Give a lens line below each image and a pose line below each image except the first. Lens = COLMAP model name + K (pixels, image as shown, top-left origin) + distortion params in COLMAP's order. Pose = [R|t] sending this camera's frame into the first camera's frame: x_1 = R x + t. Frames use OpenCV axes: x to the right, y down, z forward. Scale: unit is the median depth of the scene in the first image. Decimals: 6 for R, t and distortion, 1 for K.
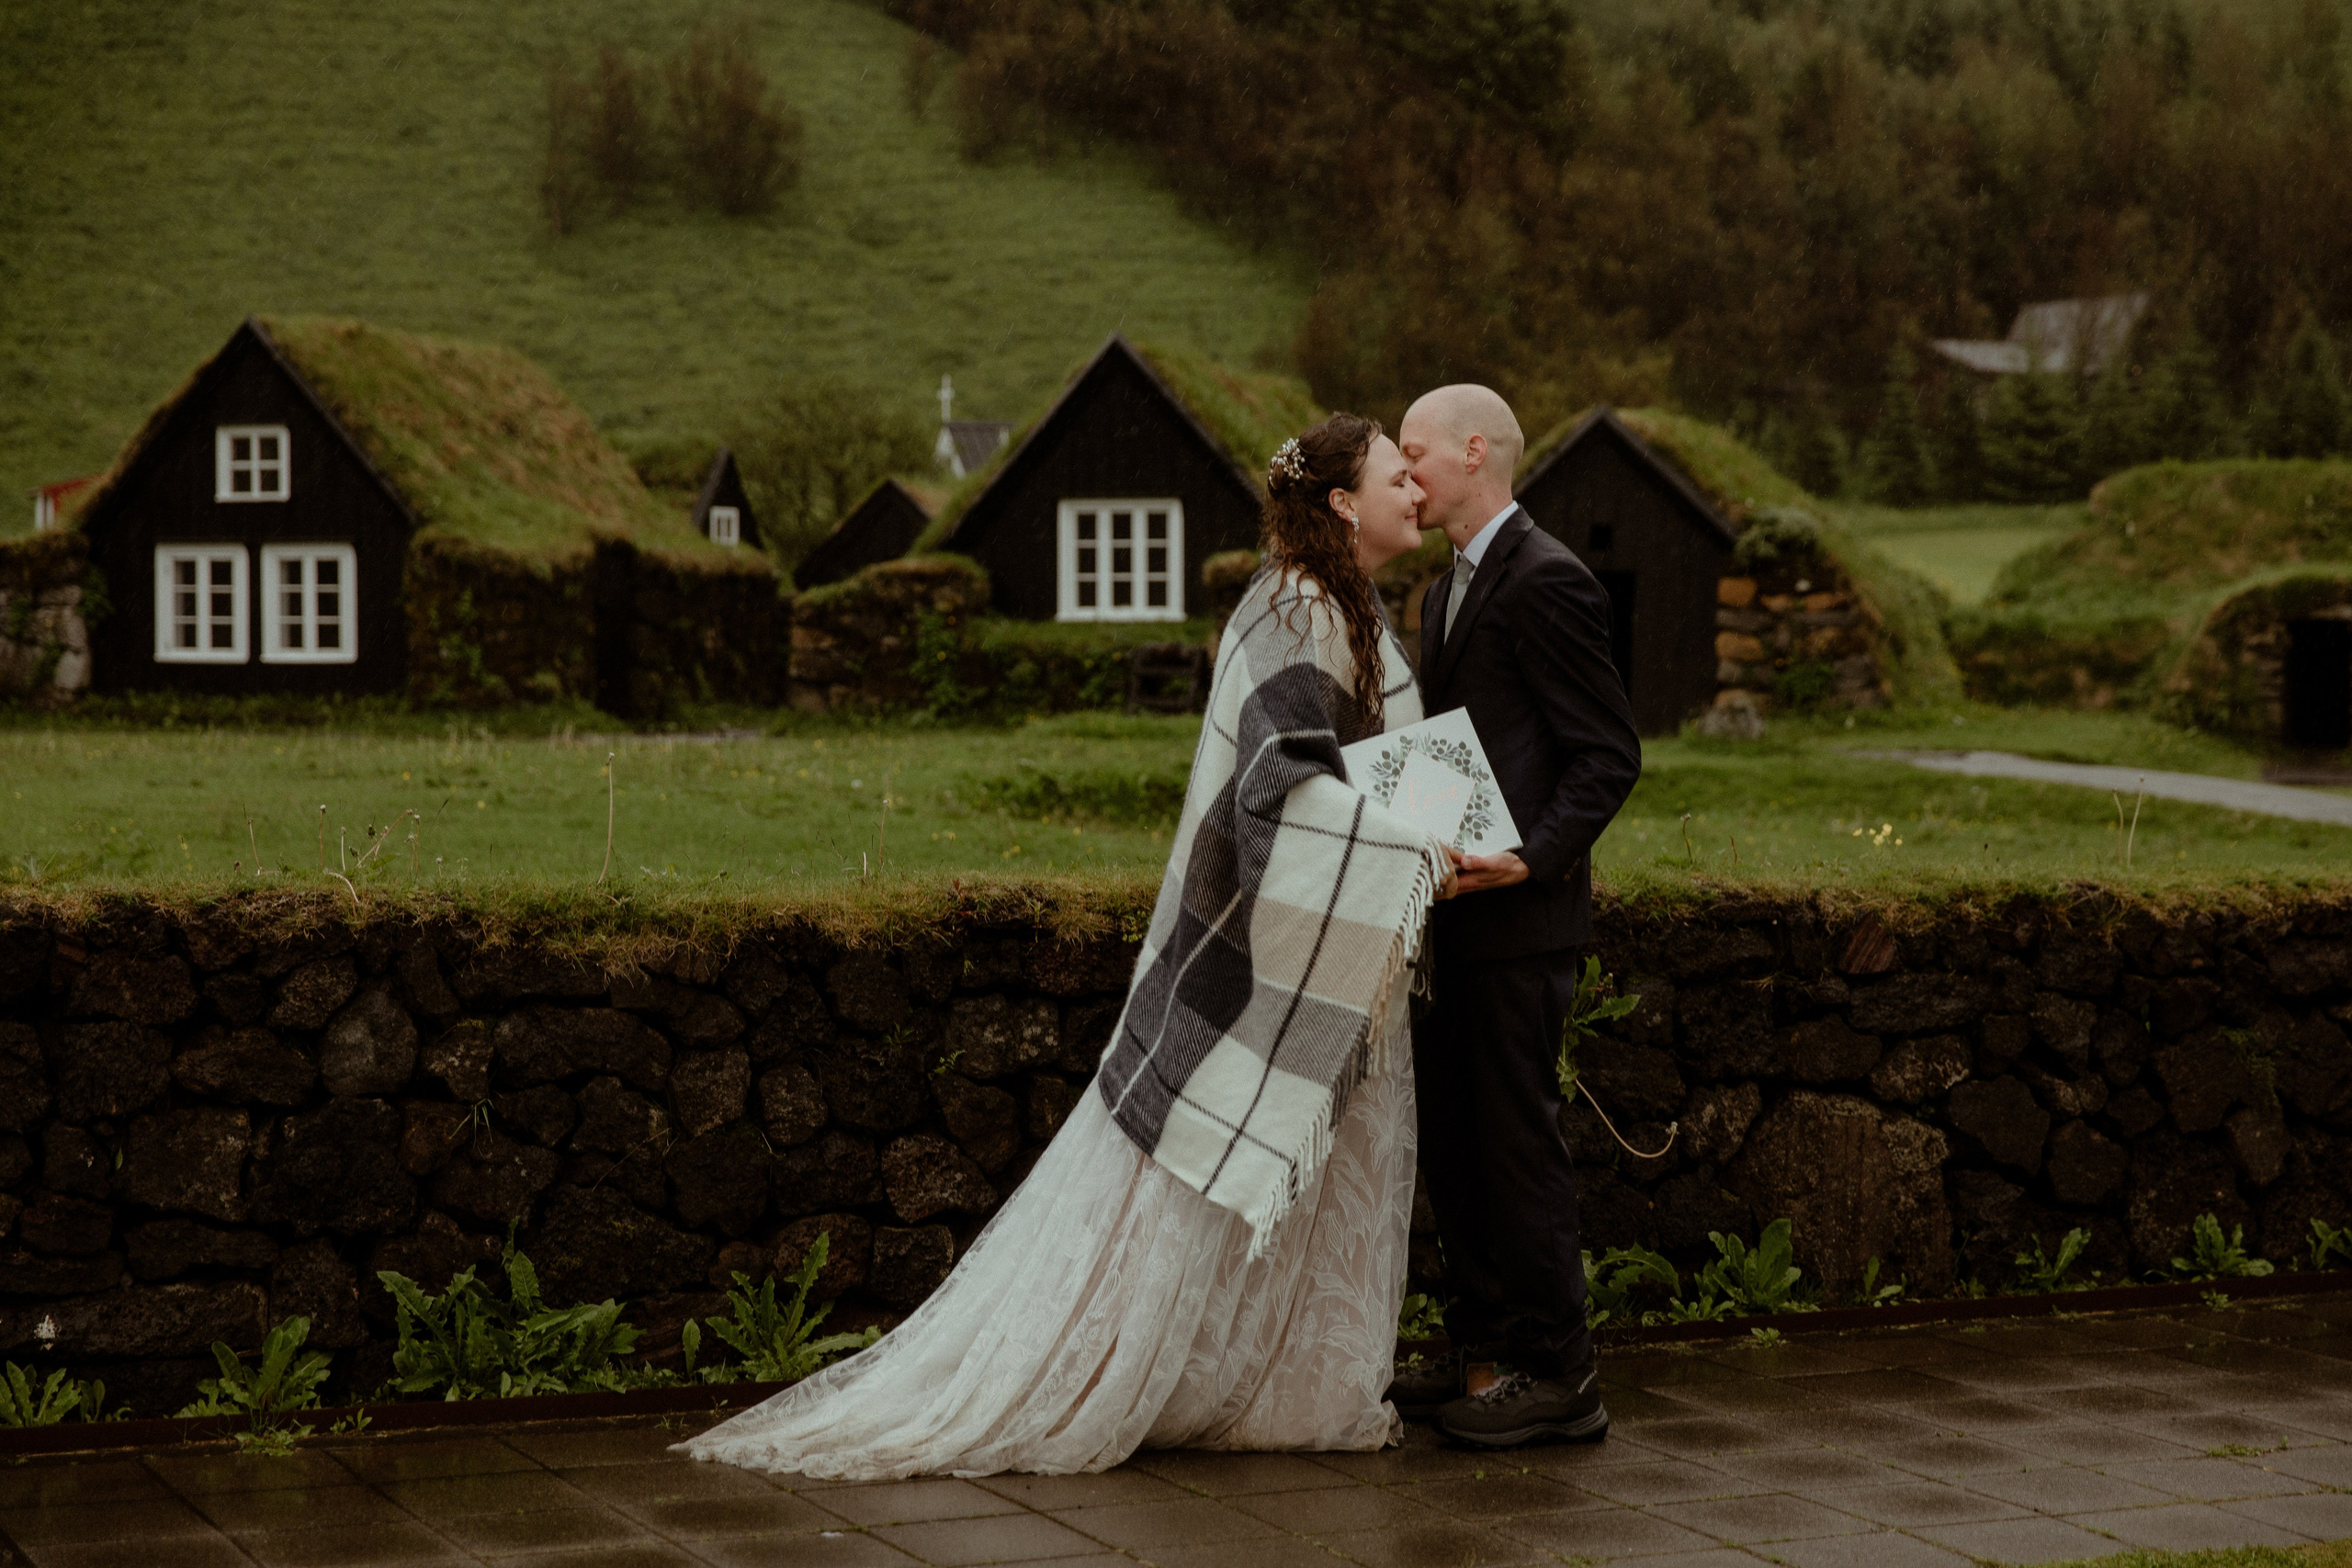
lens RADIAL K [[4080.2, 0, 1197.6], [0, 4080.2, 813.3], [0, 0, 1]] dist [0.007858, 0.000000]
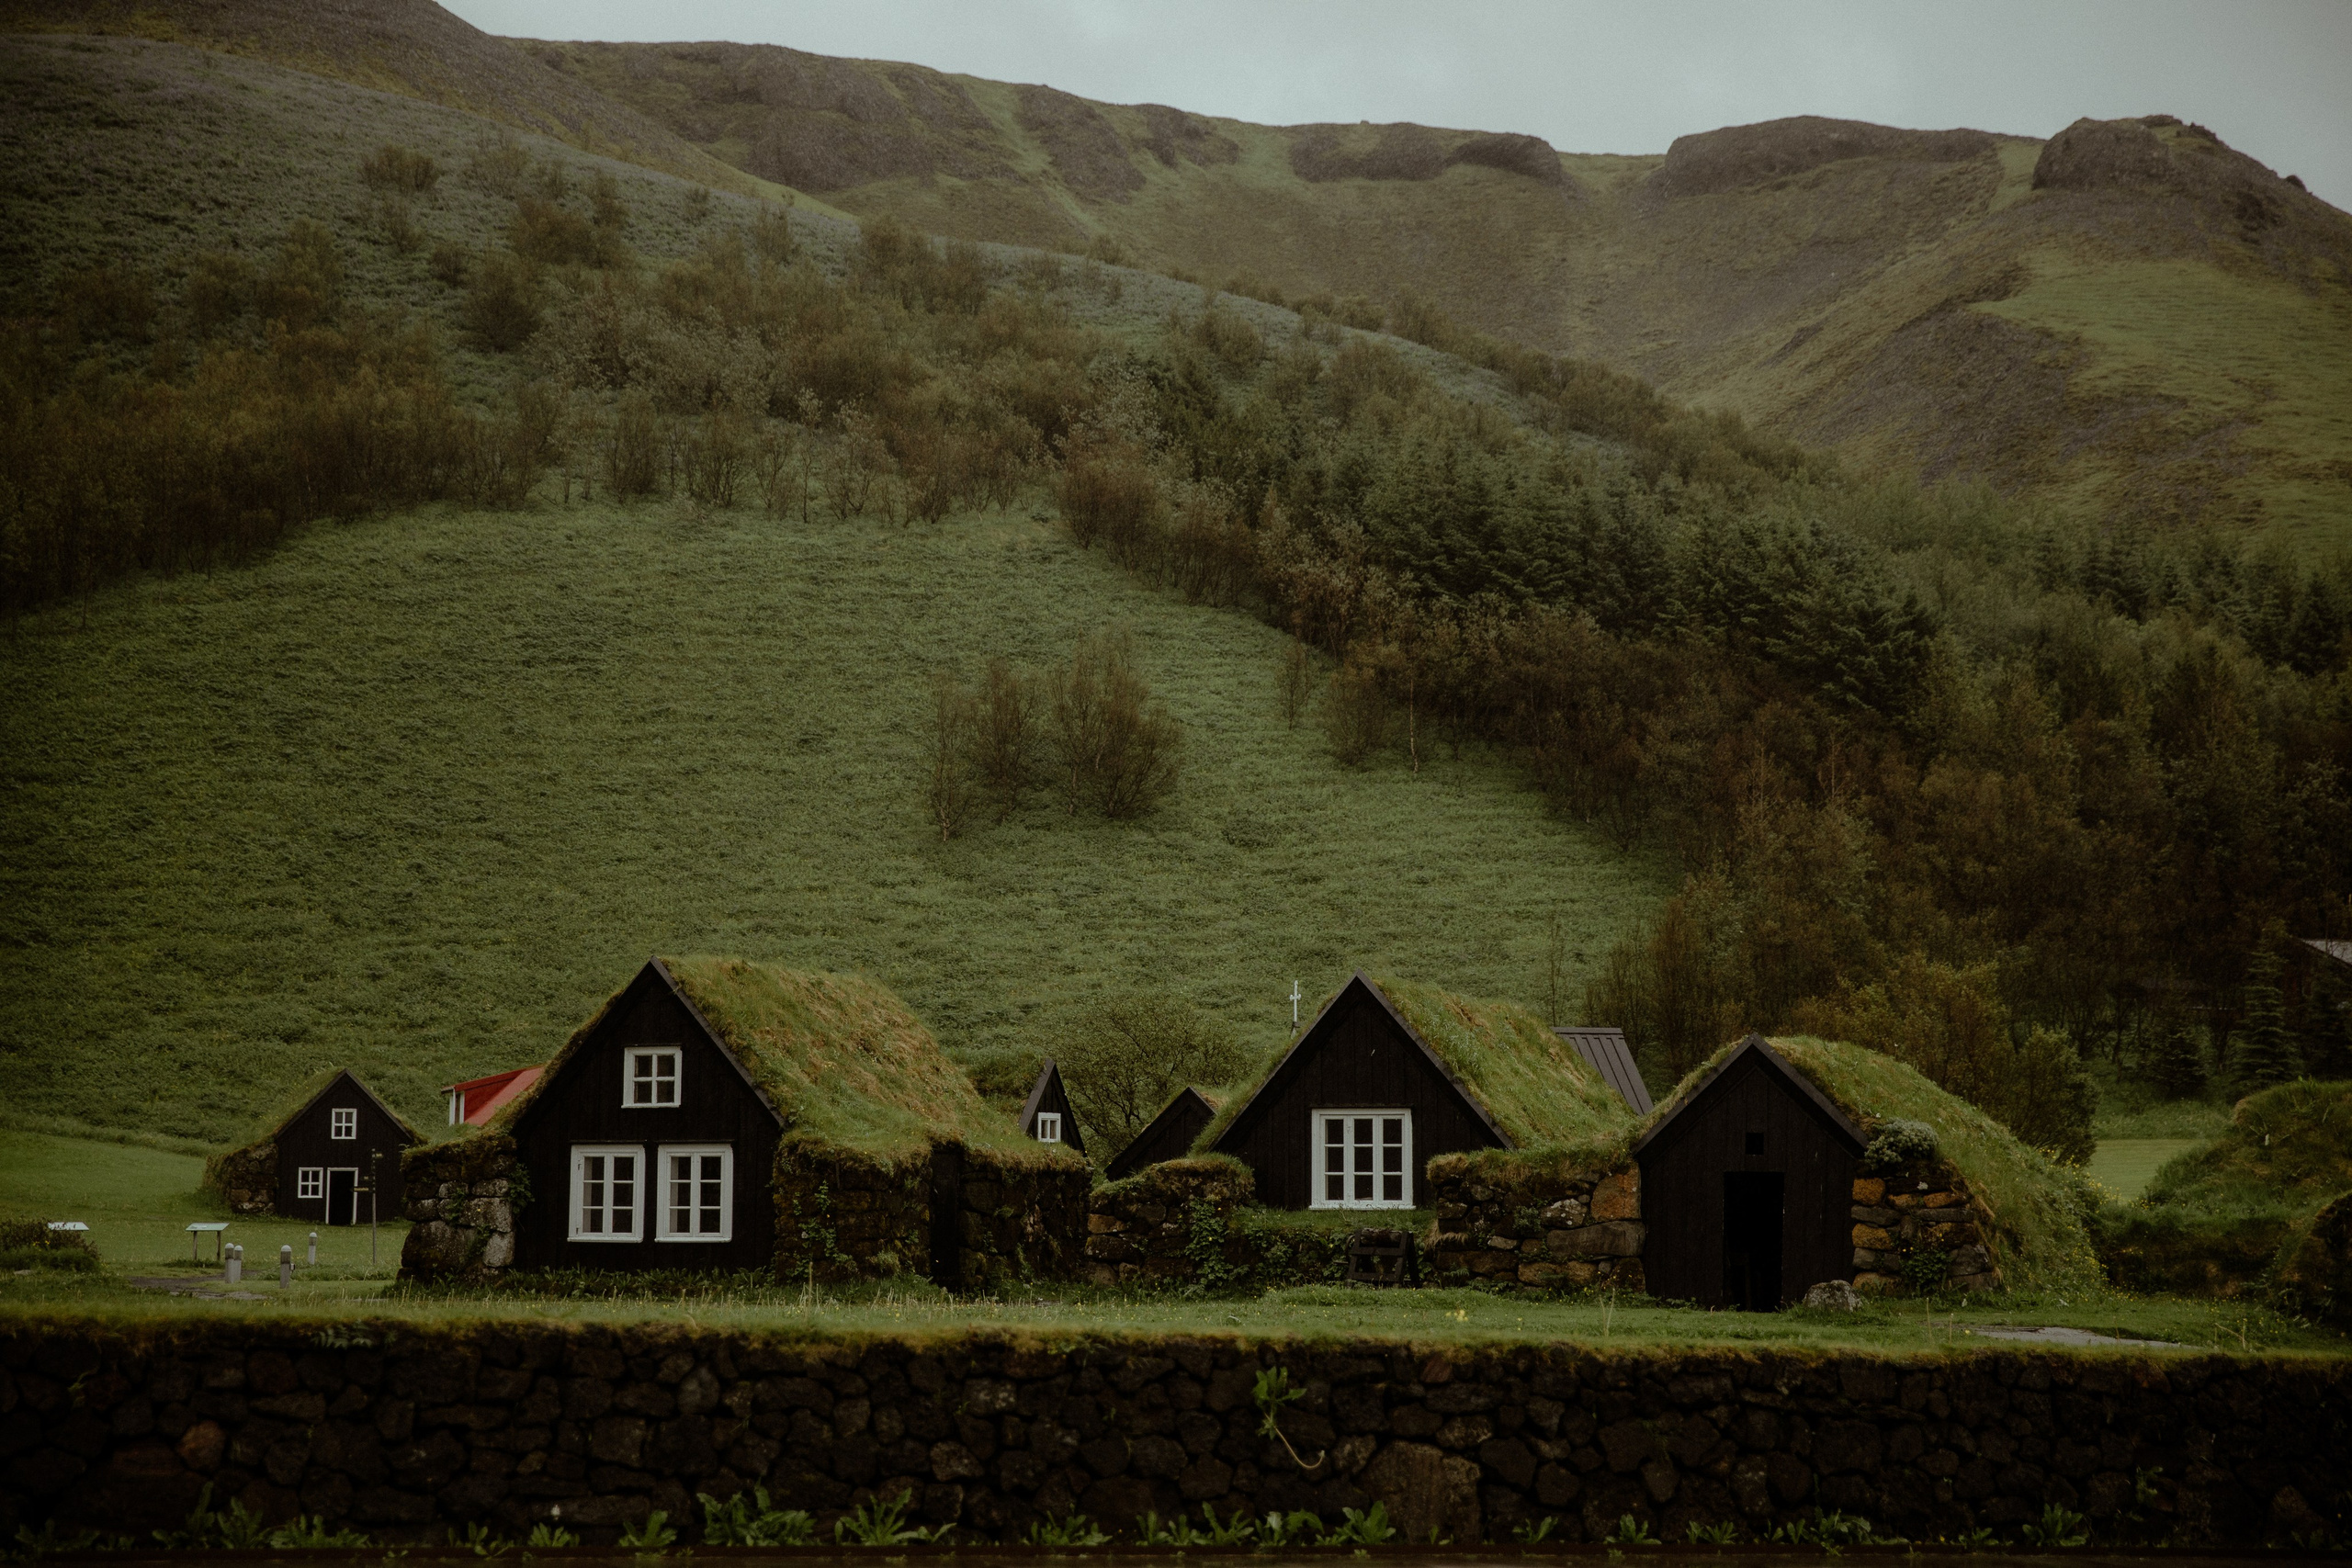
lens RADIAL K [[4248.1, 0, 1183.7], [0, 4248.1, 825.5], [0, 0, 1]] dist [0.229113, 0.000000]
pose [[0.994760, -0.004174, -0.102156, 0.054923], [-0.009916, 0.990518, -0.137024, 0.012114], [0.101759, 0.137319, 0.985286, -0.241171]]
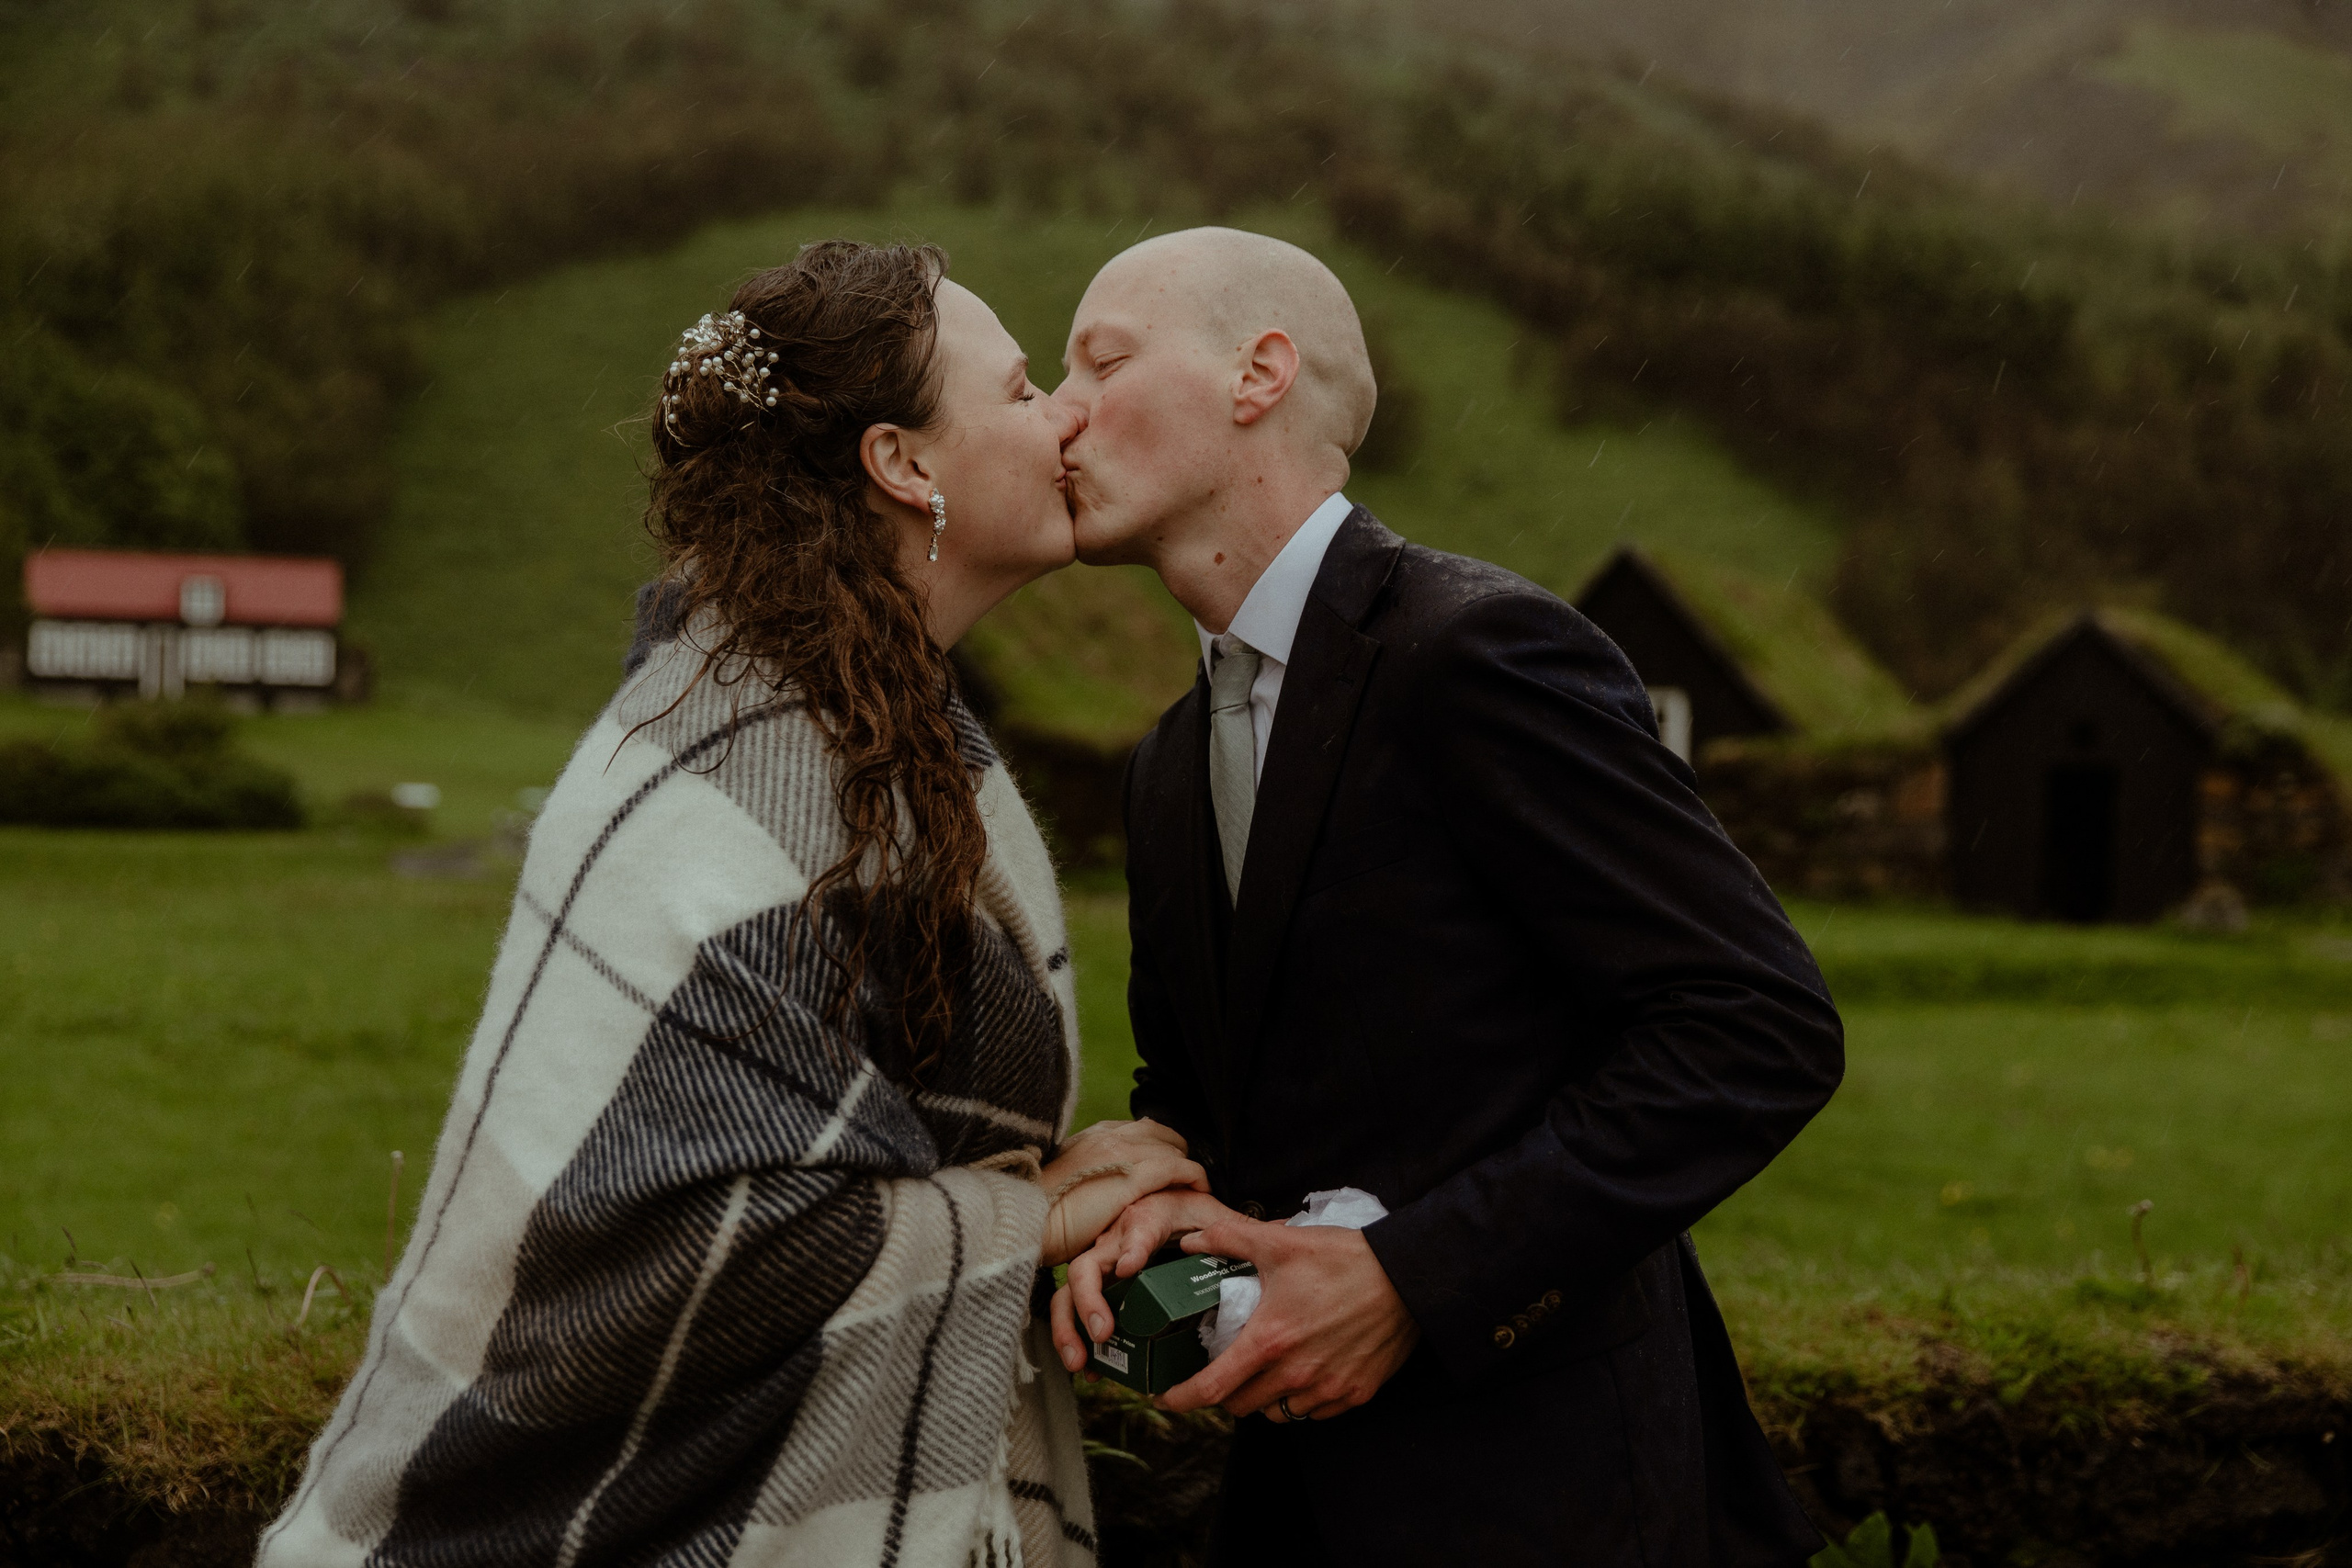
lens RADIAL K [[3241.4, 0, 1148.0], [0, 3241.4, 838.8], [0, 0, 1]] dist [-0.007302, 0.000000]
pose [[0.982532, 0.021327, -0.184869, 0.015523], [-0.027884, 0.999068, -0.032942, -0.005897], [0.183994, 0.037521, 0.982211, 0.125682]]
